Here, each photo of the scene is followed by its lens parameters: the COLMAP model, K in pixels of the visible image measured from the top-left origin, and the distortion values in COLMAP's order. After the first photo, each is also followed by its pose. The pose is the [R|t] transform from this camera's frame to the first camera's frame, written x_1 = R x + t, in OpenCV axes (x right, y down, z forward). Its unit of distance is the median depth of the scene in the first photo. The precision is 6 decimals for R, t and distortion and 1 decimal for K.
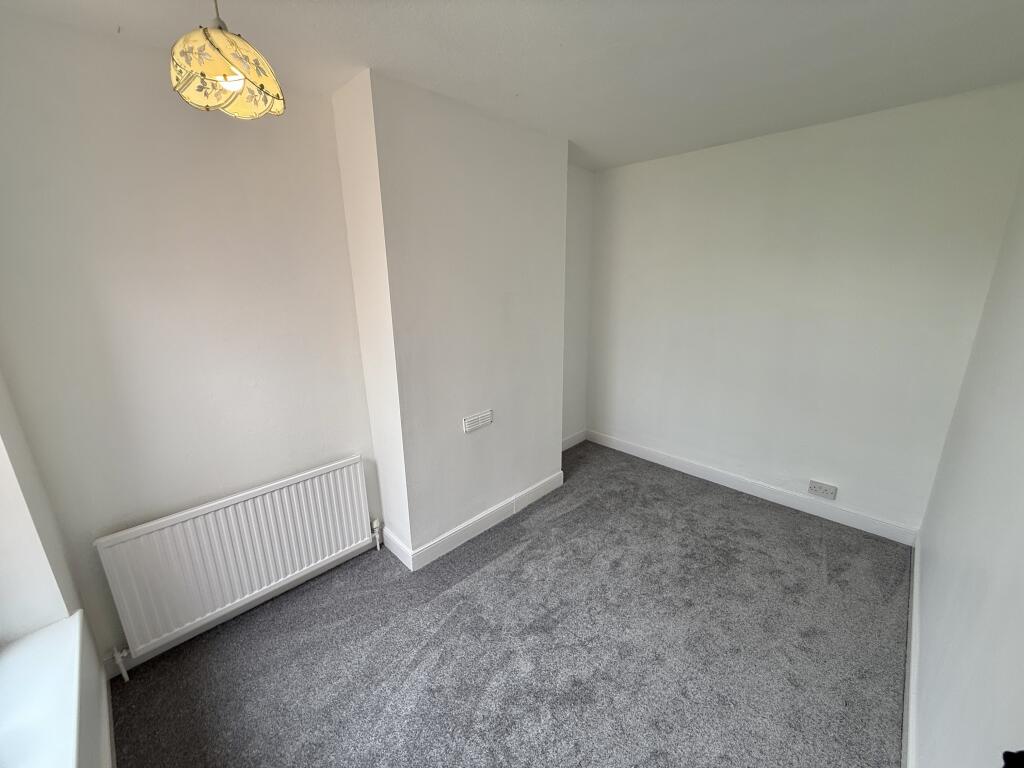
lens RADIAL K [[409.4, 0, 507.2], [0, 409.4, 384.7], [0, 0, 1]] dist [0.000403, 0.000170]
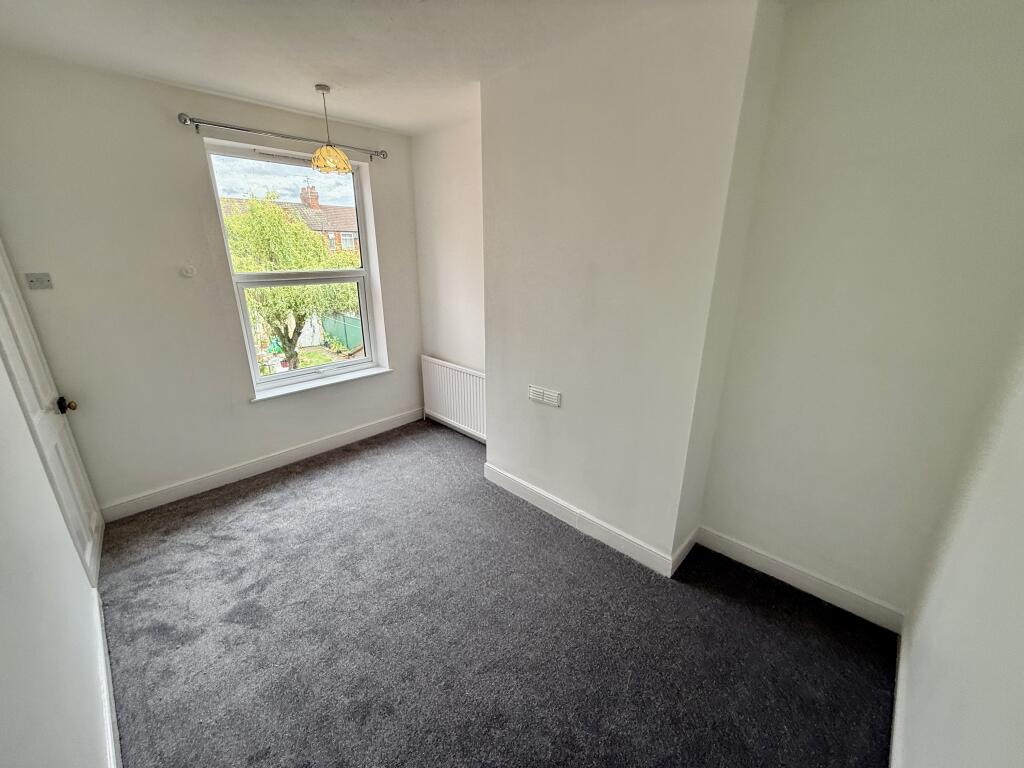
lens RADIAL K [[409.4, 0, 507.2], [0, 409.4, 384.7], [0, 0, 1]] dist [0.000403, 0.000170]
pose [[0.012330, 0.328634, -0.944377, 0.837744], [-0.263958, 0.912017, 0.313927, -0.217579], [0.964455, 0.245405, 0.097991, 0.818493]]
